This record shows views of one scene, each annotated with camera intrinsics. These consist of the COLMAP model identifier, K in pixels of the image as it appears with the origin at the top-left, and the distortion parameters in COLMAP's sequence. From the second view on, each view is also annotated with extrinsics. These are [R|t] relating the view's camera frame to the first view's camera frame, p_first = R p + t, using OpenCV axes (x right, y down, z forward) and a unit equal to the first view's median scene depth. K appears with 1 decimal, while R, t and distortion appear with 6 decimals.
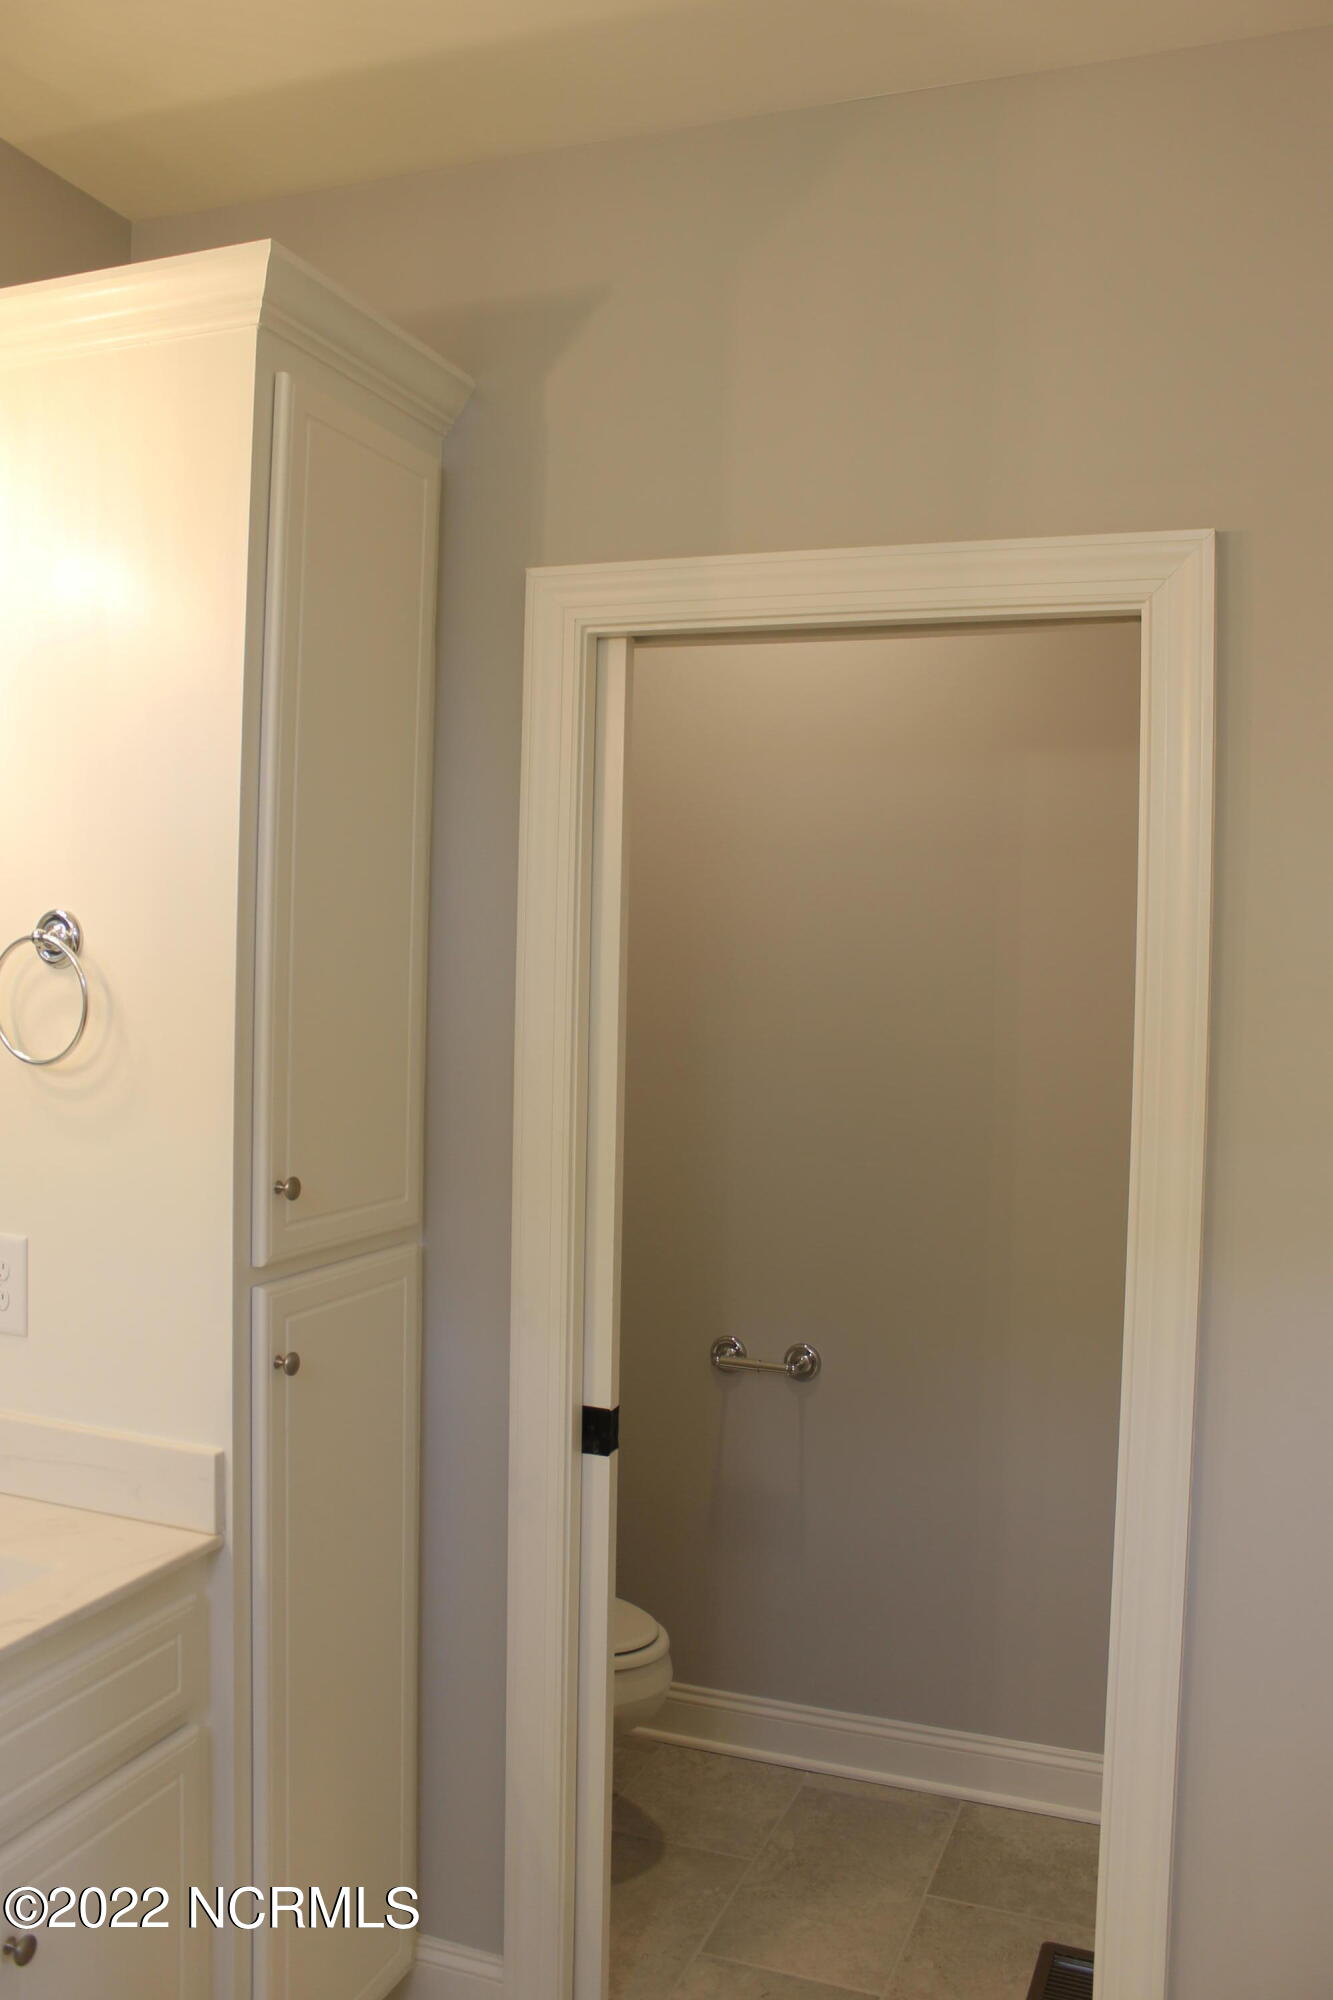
lens RADIAL K [[1688.5, 0, 666.5], [0, 1688.5, 1000.0], [0, 0, 1]] dist [-0.155554, 0.148409]
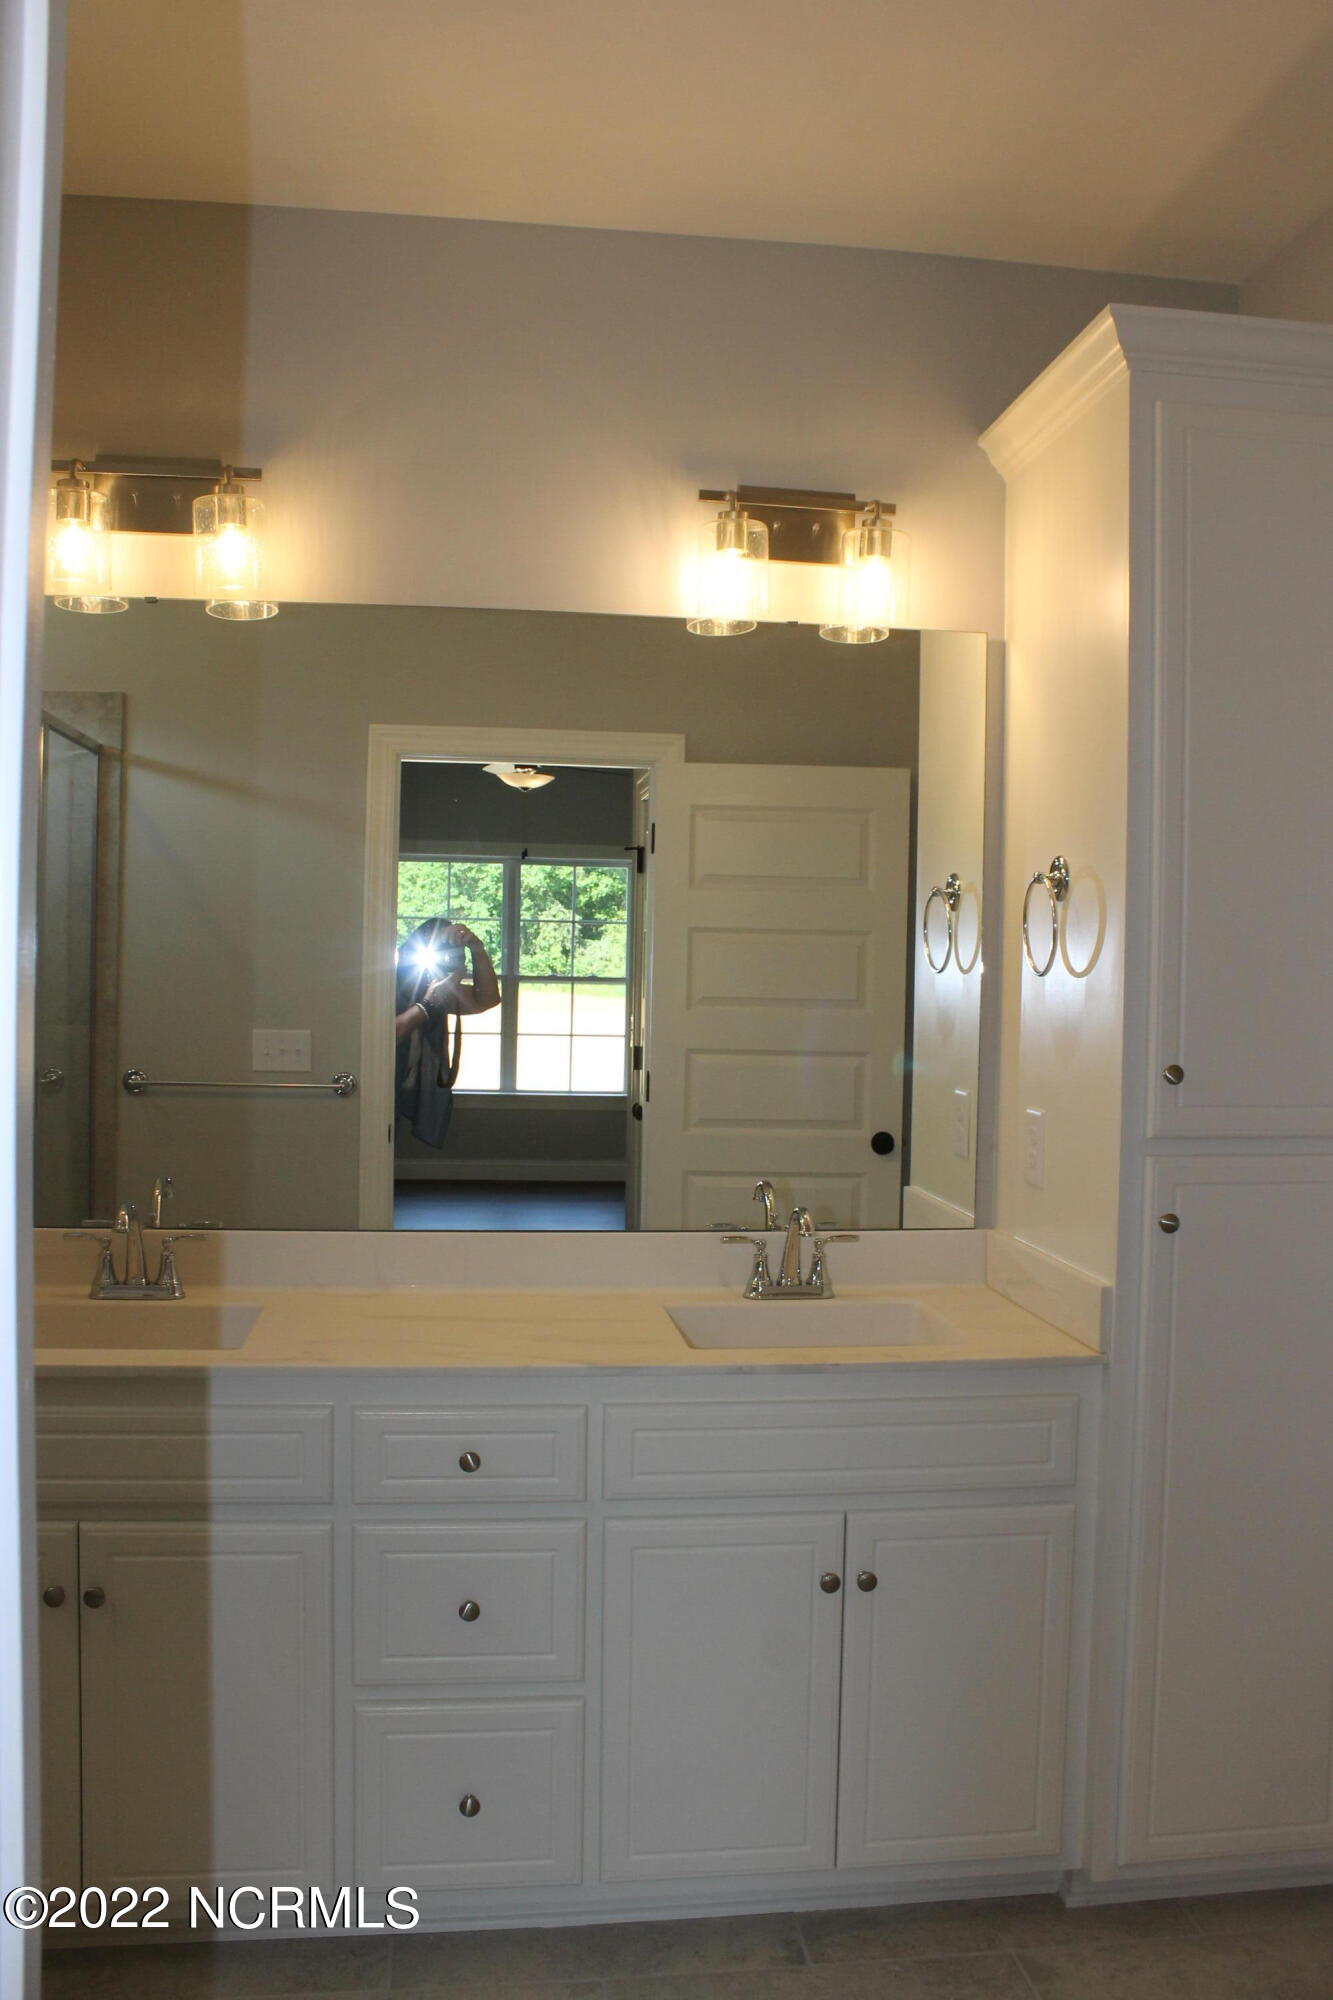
lens RADIAL K [[1688.5, 0, 666.5], [0, 1688.5, 1000.0], [0, 0, 1]] dist [-0.155554, 0.148409]
pose [[0.468196, -0.000433, -0.883624, 0.658417], [-0.033724, 0.999263, -0.018359, 0.093923], [0.882981, 0.038395, 0.467836, 0.123714]]
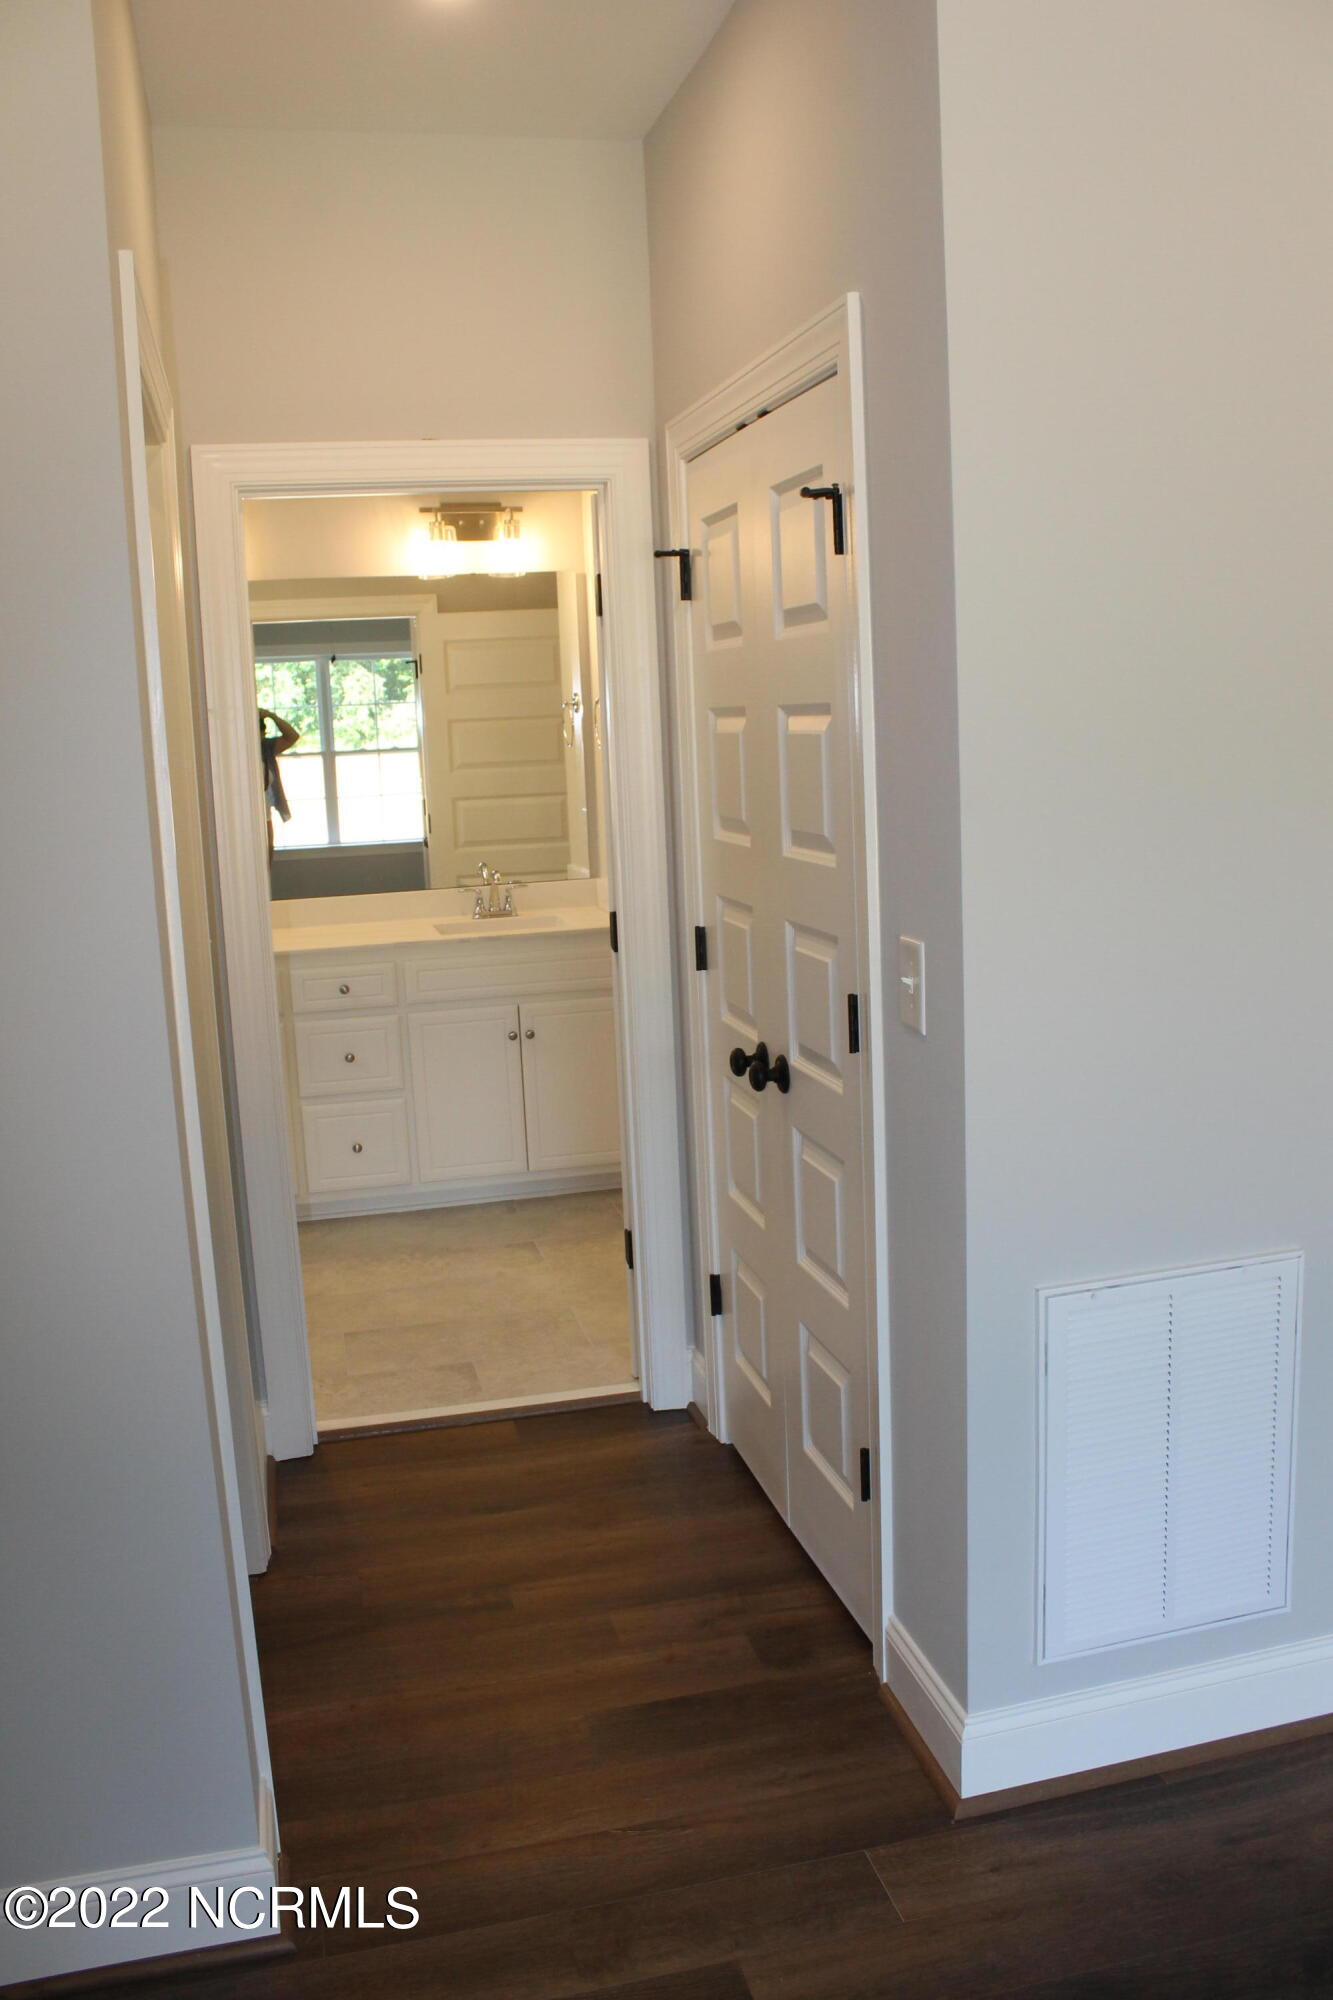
lens RADIAL K [[1688.5, 0, 666.5], [0, 1688.5, 1000.0], [0, 0, 1]] dist [-0.155554, 0.148409]
pose [[0.561647, 0.091076, -0.822349, 1.965156], [0.029709, 0.991062, 0.130052, 0.092165], [0.826843, -0.097474, 0.553922, -0.461060]]
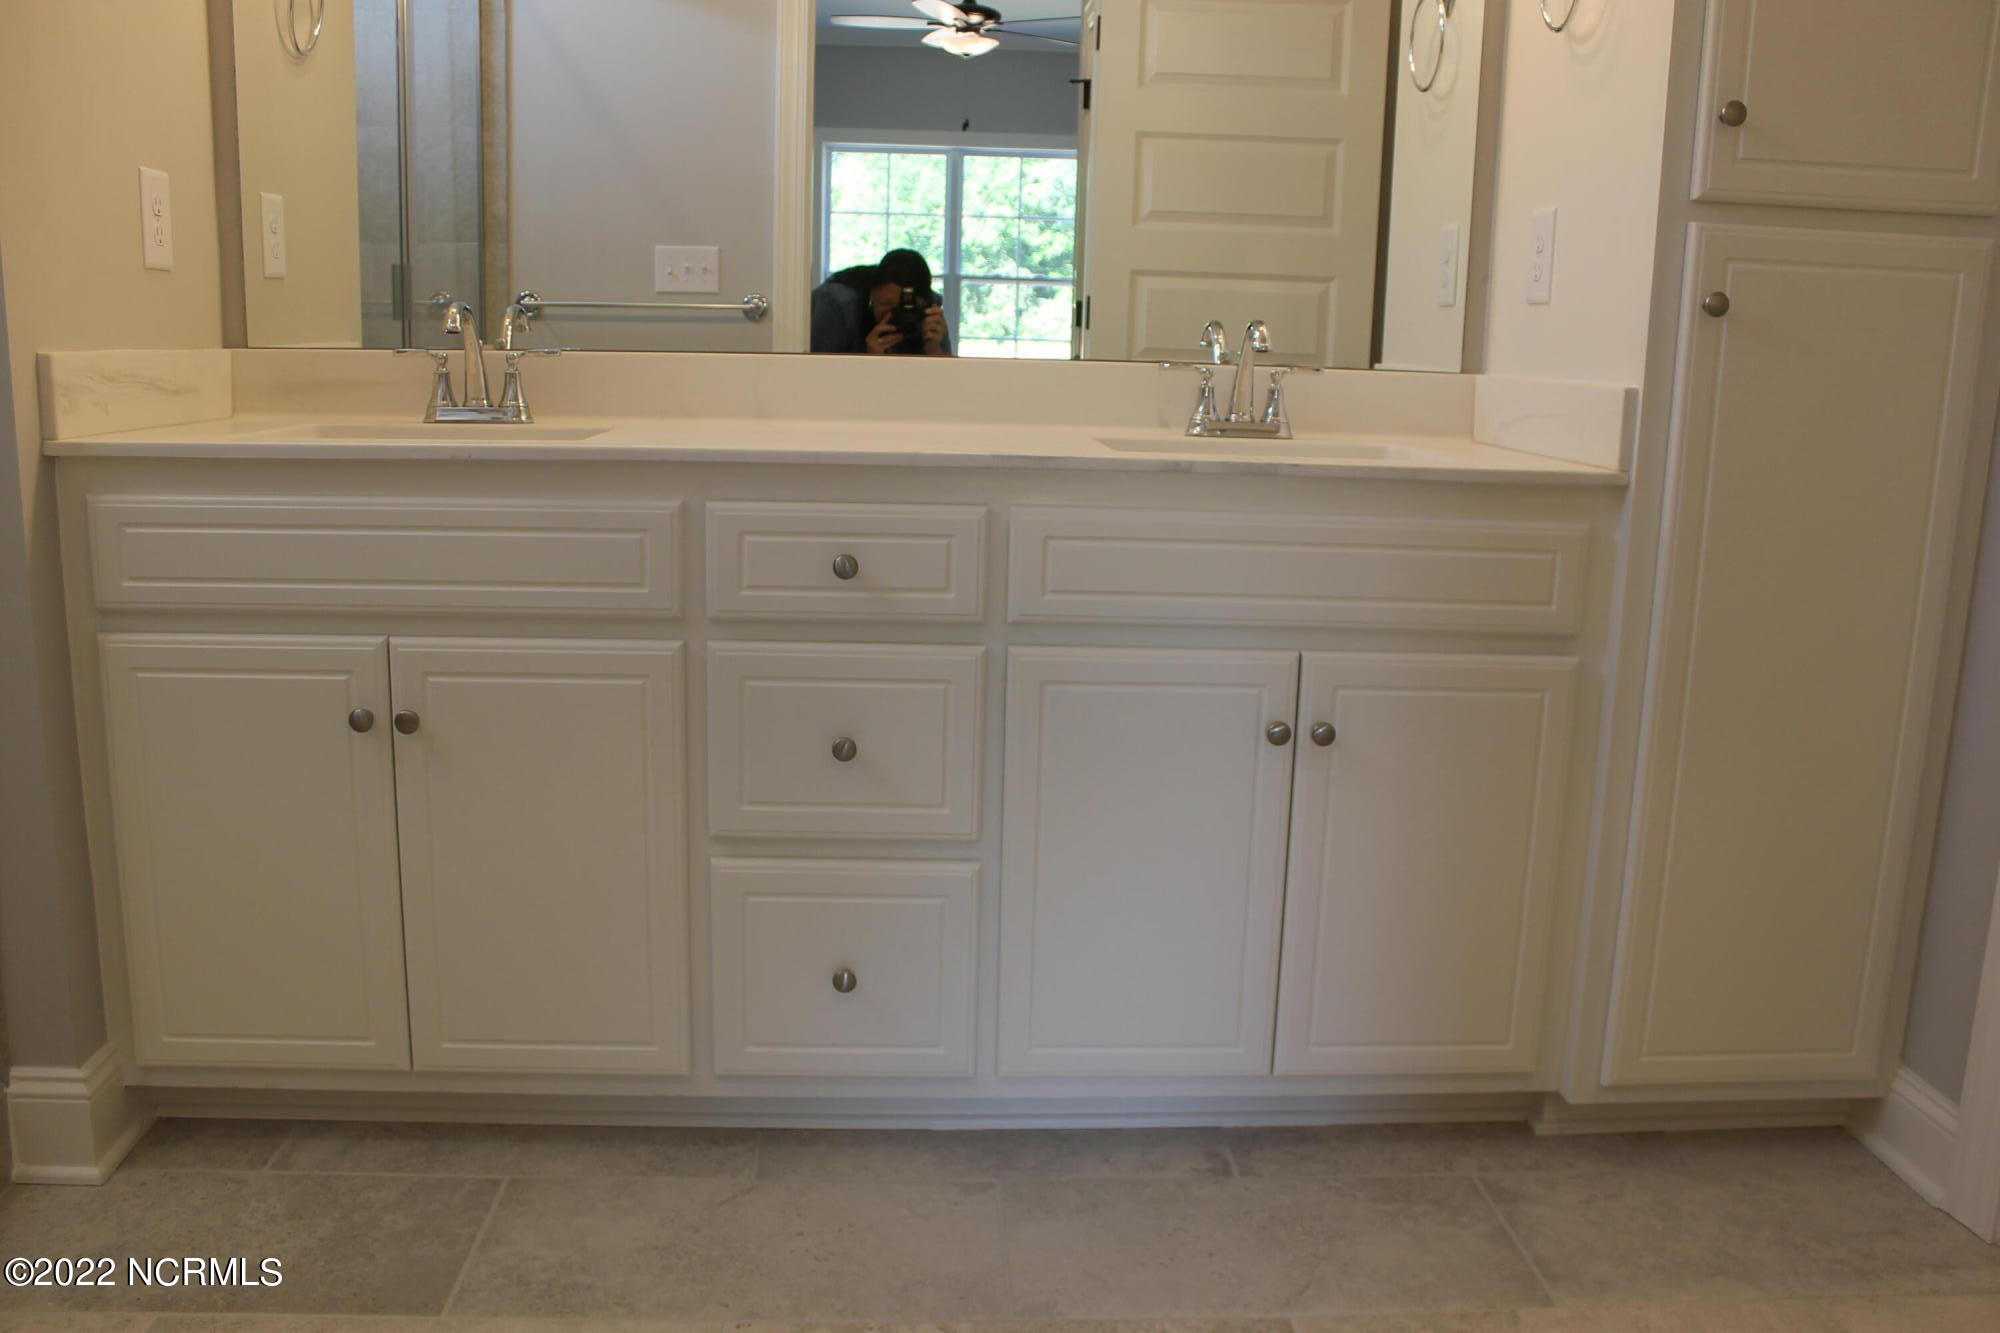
lens RADIAL K [[1688.5, 0, 1000.0], [0, 1688.5, 666.5], [0, 0, 1]] dist [-0.155554, 0.148409]
pose [[0.404350, 0.162857, -0.899988, 0.489864], [-0.047016, 0.986419, 0.157373, 0.295493], [0.913395, -0.021320, 0.406516, 0.241803]]
